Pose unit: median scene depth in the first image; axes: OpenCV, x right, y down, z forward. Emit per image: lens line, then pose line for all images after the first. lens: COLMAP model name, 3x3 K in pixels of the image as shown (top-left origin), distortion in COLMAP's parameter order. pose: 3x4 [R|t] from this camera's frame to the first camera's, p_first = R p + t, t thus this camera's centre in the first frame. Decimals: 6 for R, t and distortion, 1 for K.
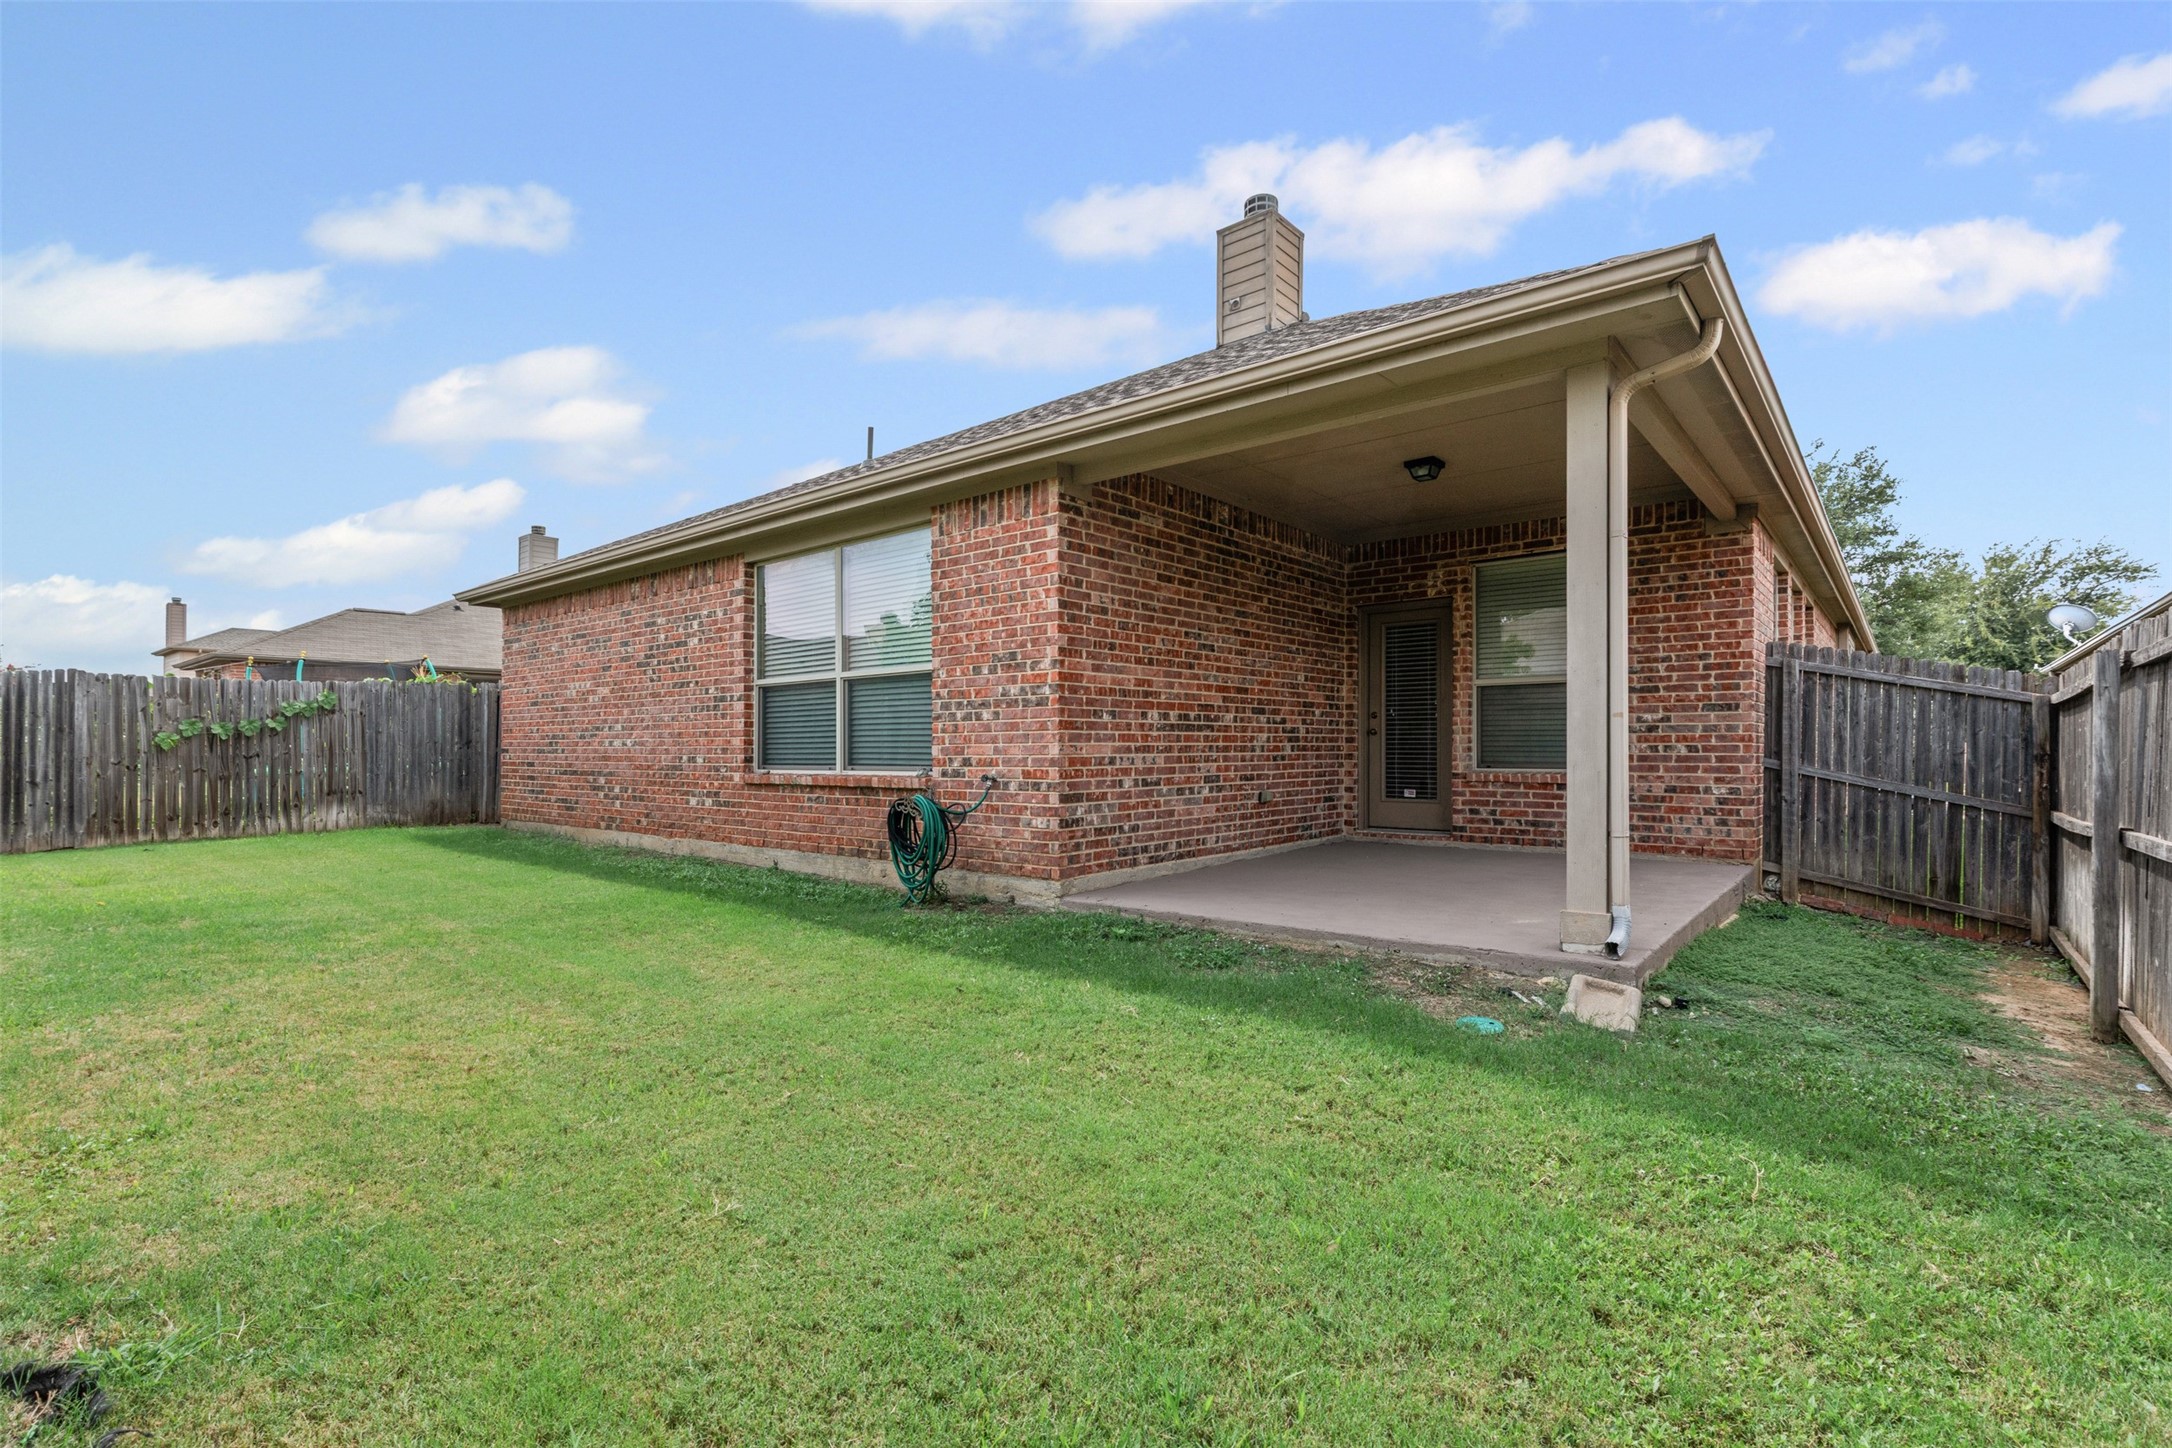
lens RADIAL K [[982.5, 0, 1081.6], [0, 982.5, 735.9], [0, 0, 1]] dist [0.003432, 0.000001]
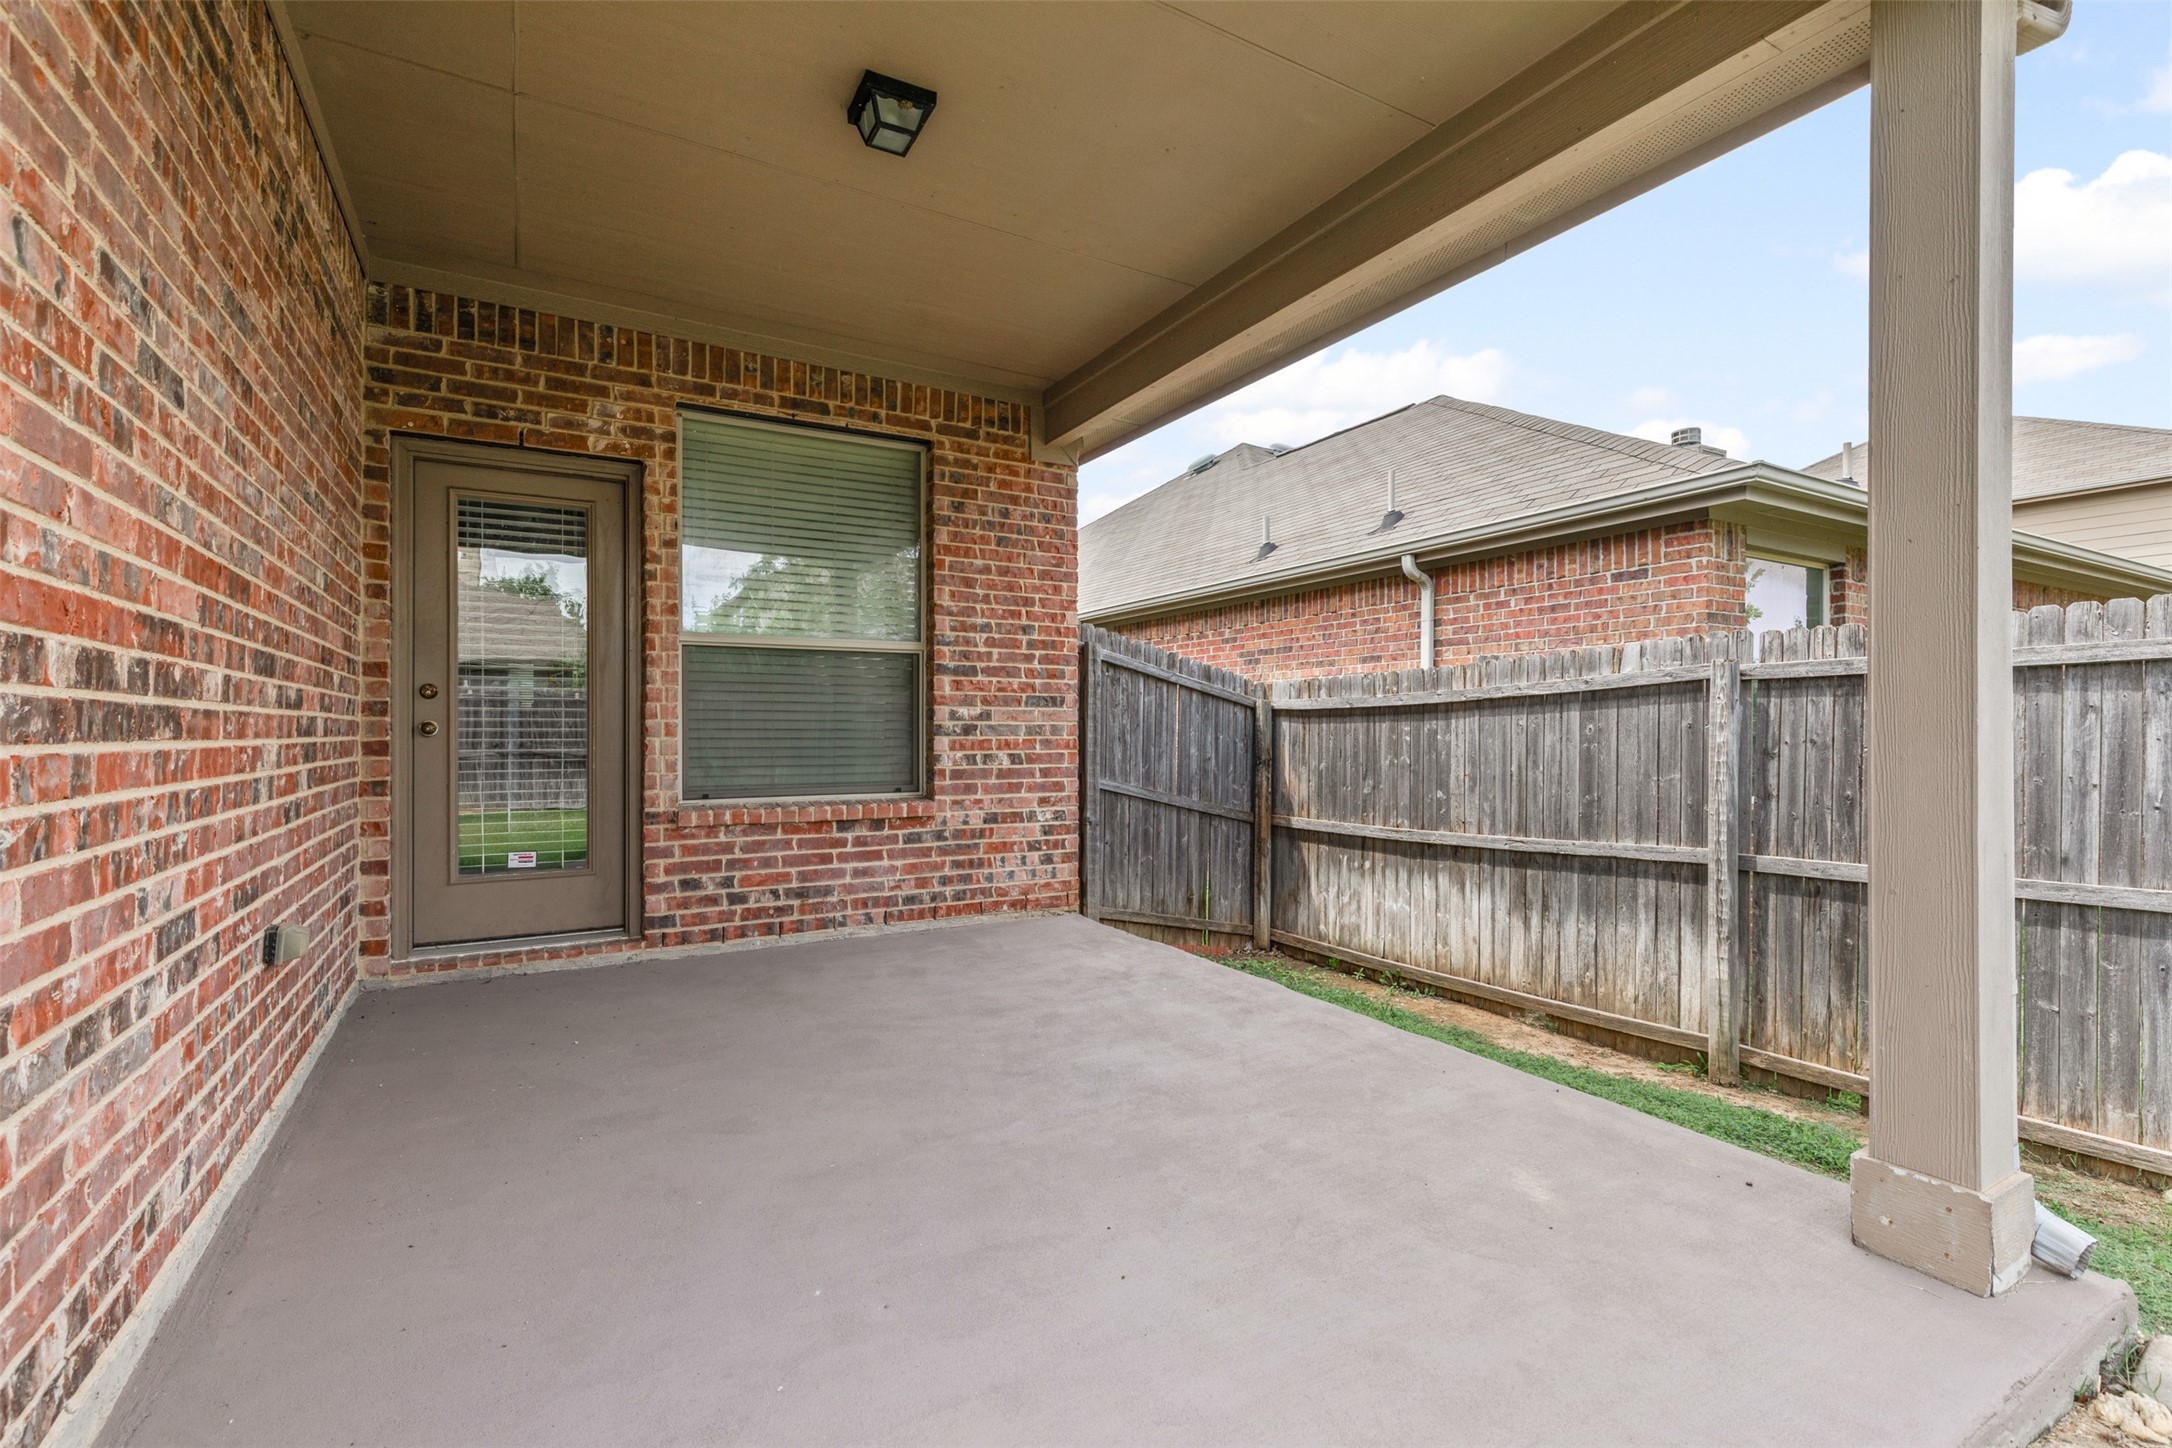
lens RADIAL K [[982.5, 0, 1081.6], [0, 982.5, 735.9], [0, 0, 1]] dist [0.003432, 0.000001]
pose [[0.331017, -0.002807, 0.943621, -0.026940], [-0.009549, 0.999934, 0.006324, -0.008069], [-0.943576, -0.011104, 0.330969, 0.708797]]
